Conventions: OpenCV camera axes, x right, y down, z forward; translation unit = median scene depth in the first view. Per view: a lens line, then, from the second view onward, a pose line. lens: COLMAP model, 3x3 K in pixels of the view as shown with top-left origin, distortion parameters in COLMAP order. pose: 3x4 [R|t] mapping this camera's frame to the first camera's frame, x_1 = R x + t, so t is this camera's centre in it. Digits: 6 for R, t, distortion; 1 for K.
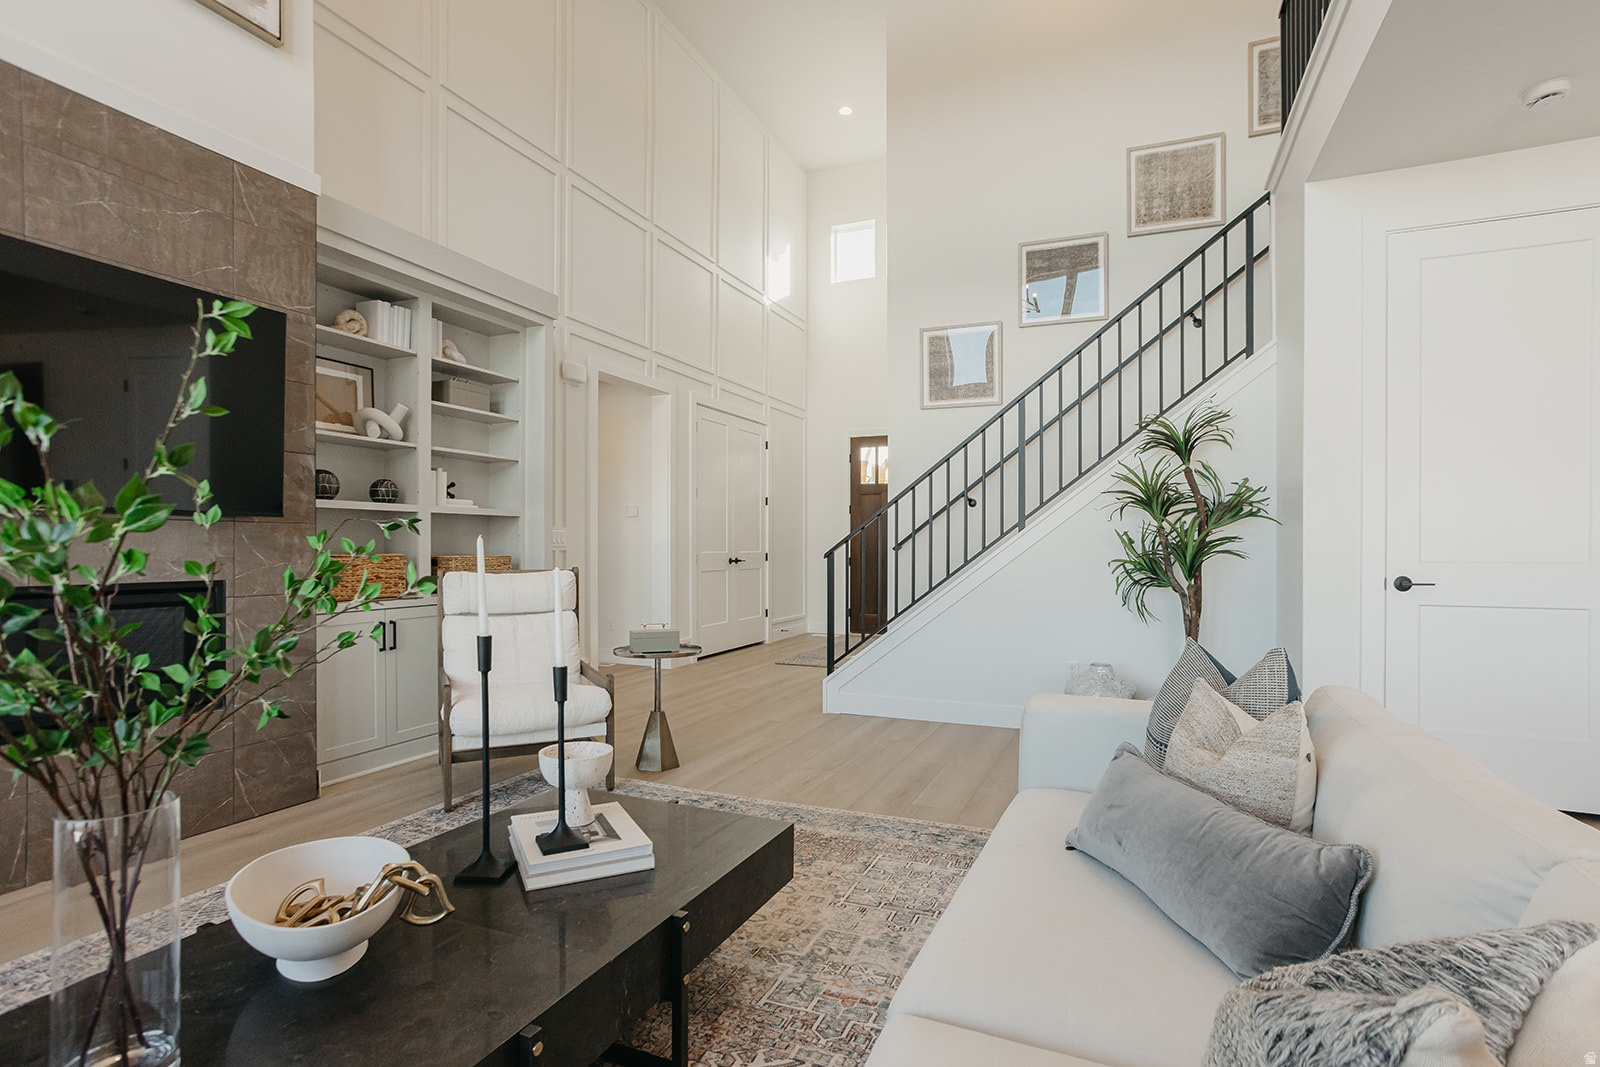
lens RADIAL K [[766.0, 0, 829.4], [0, 766.0, 532.6], [0, 0, 1]] dist [-0.022889, 0.005440]
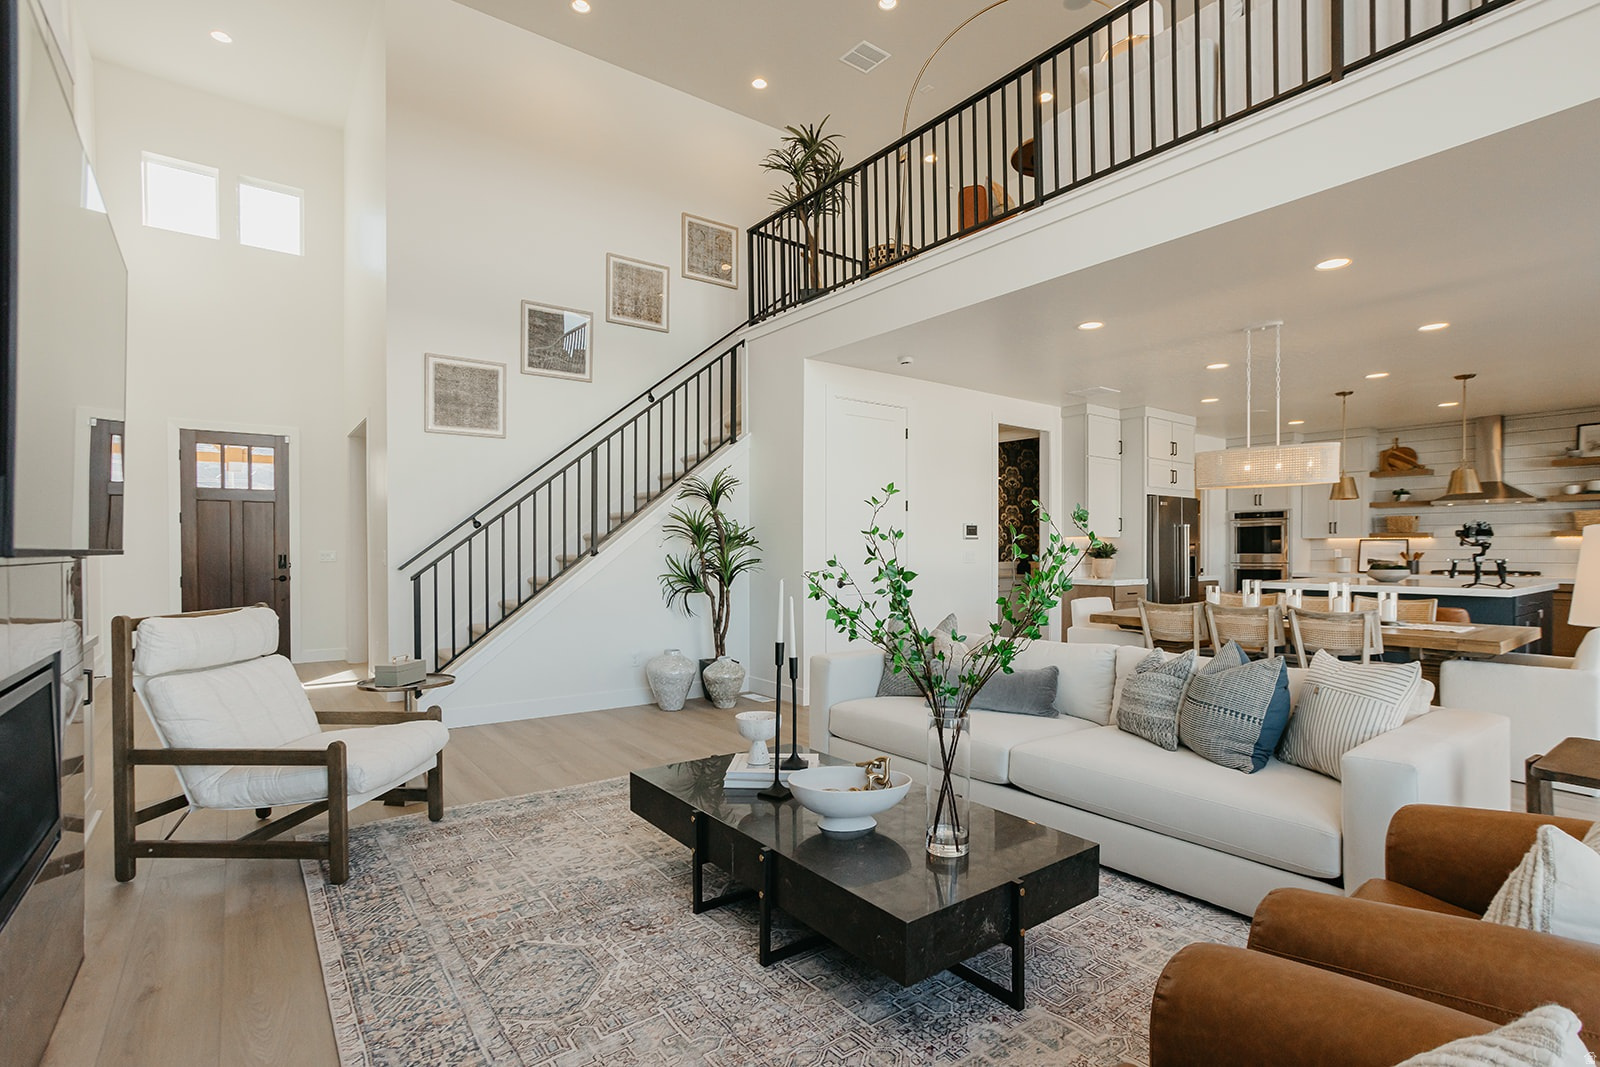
lens RADIAL K [[766.0, 0, 792.0], [0, 766.0, 549.1], [0, 0, 1]] dist [-0.022889, 0.005440]
pose [[0.531365, -0.002997, 0.847138, -0.450245], [-0.013047, 0.999846, 0.011721, -0.020277], [-0.847043, -0.017281, 0.531244, 0.037561]]
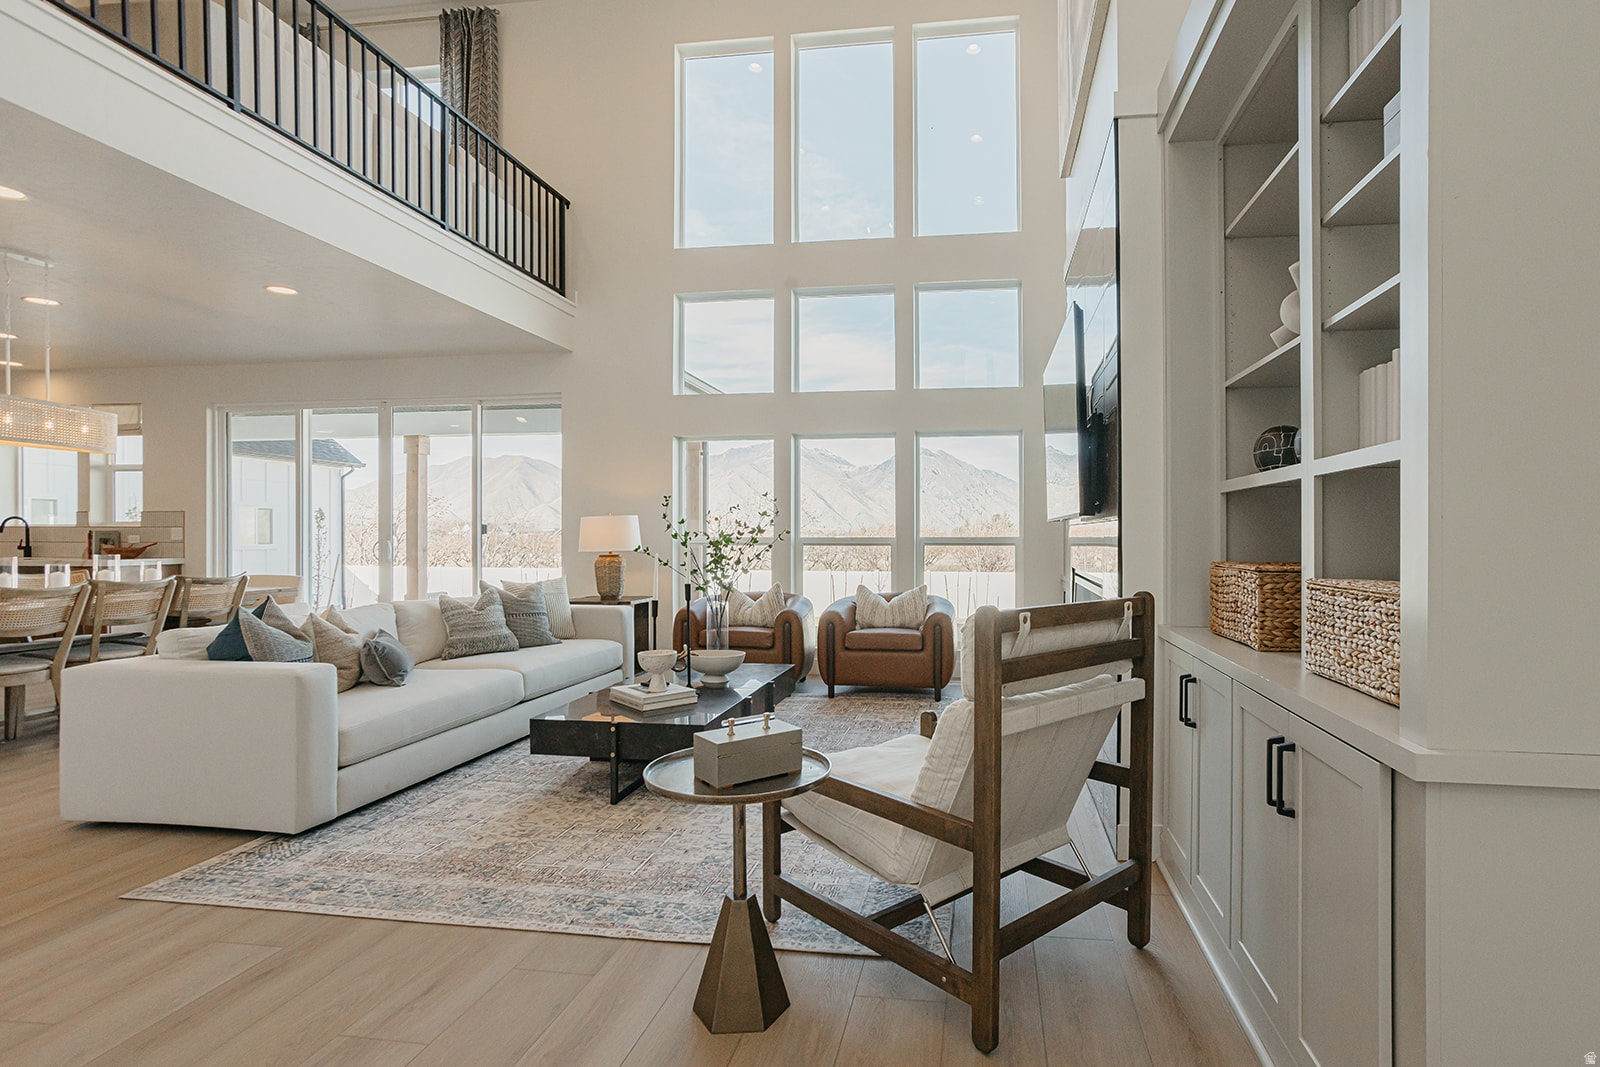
lens RADIAL K [[809.4, 0, 864.1], [0, 809.4, 535.5], [0, 0, 1]] dist [0.007395, 0.000023]
pose [[-0.973565, 0.008282, -0.228259, -0.104564], [0.011684, 0.999840, -0.013559, 0.011033], [0.228111, -0.015867, -0.973506, 0.862655]]
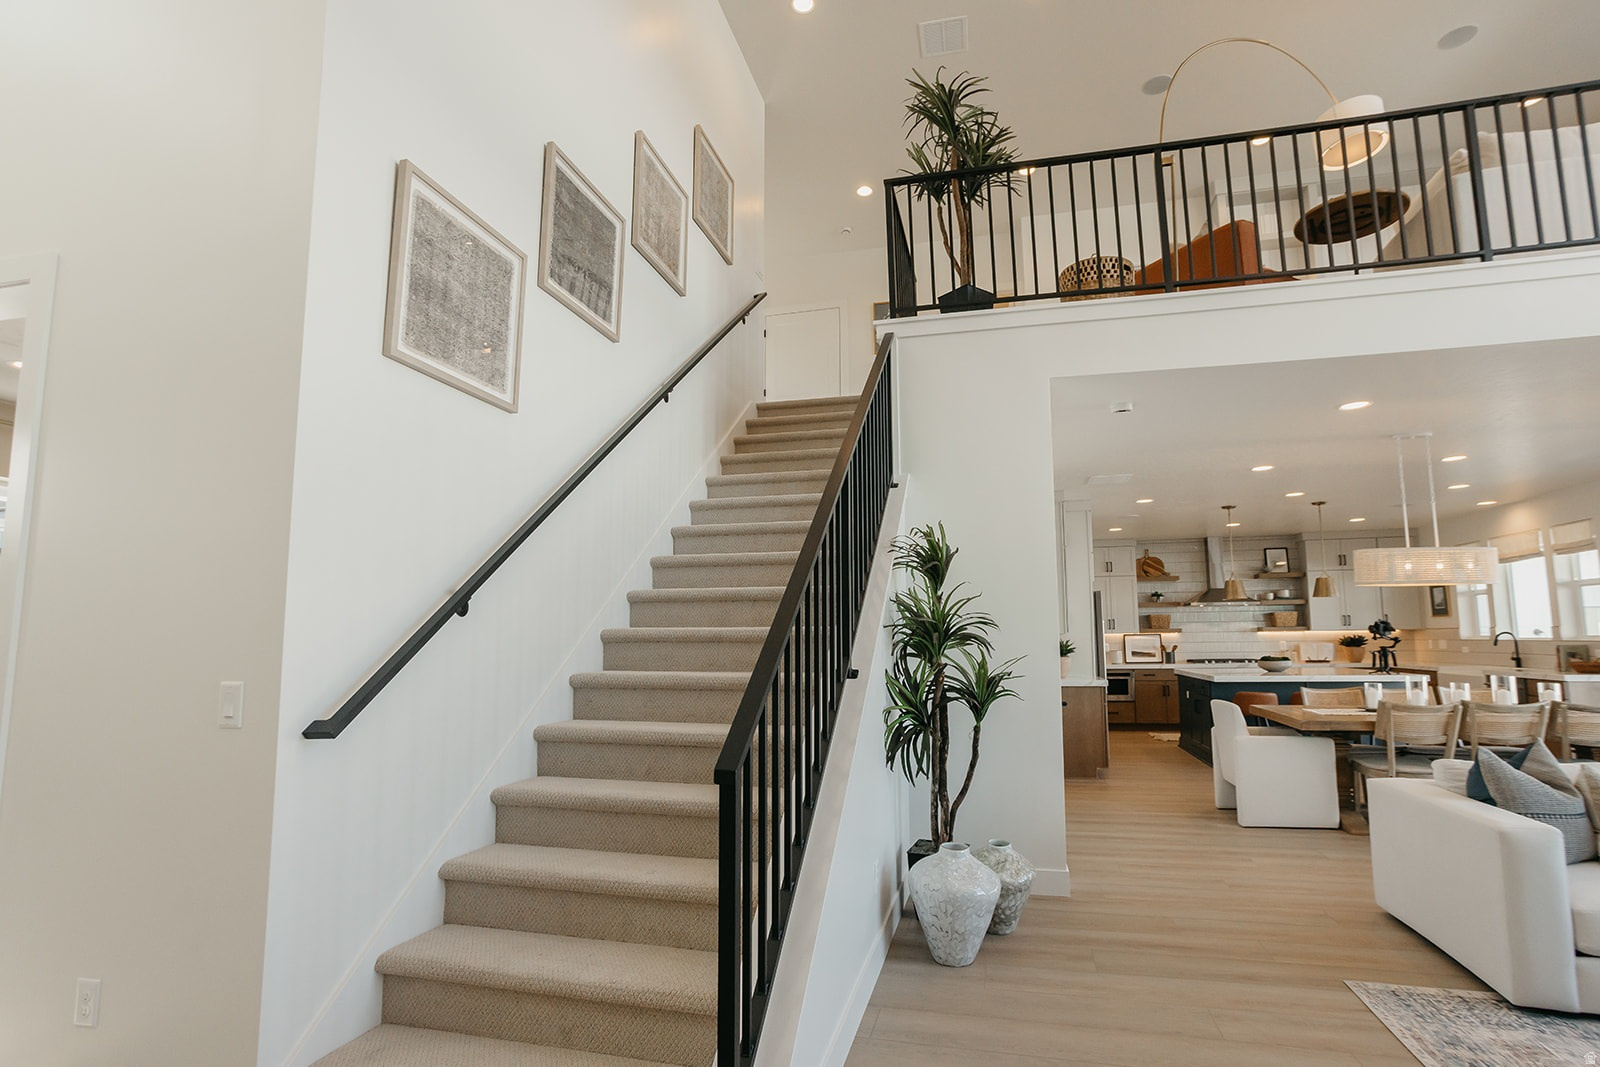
lens RADIAL K [[766.0, 0, 806.4], [0, 766.0, 542.1], [0, 0, 1]] dist [-0.022889, 0.005440]
pose [[-0.128679, 0.123210, 0.984003, -0.259460], [-0.011635, 0.991996, -0.125732, -0.017452], [-0.991618, -0.027628, -0.126216, 0.772273]]
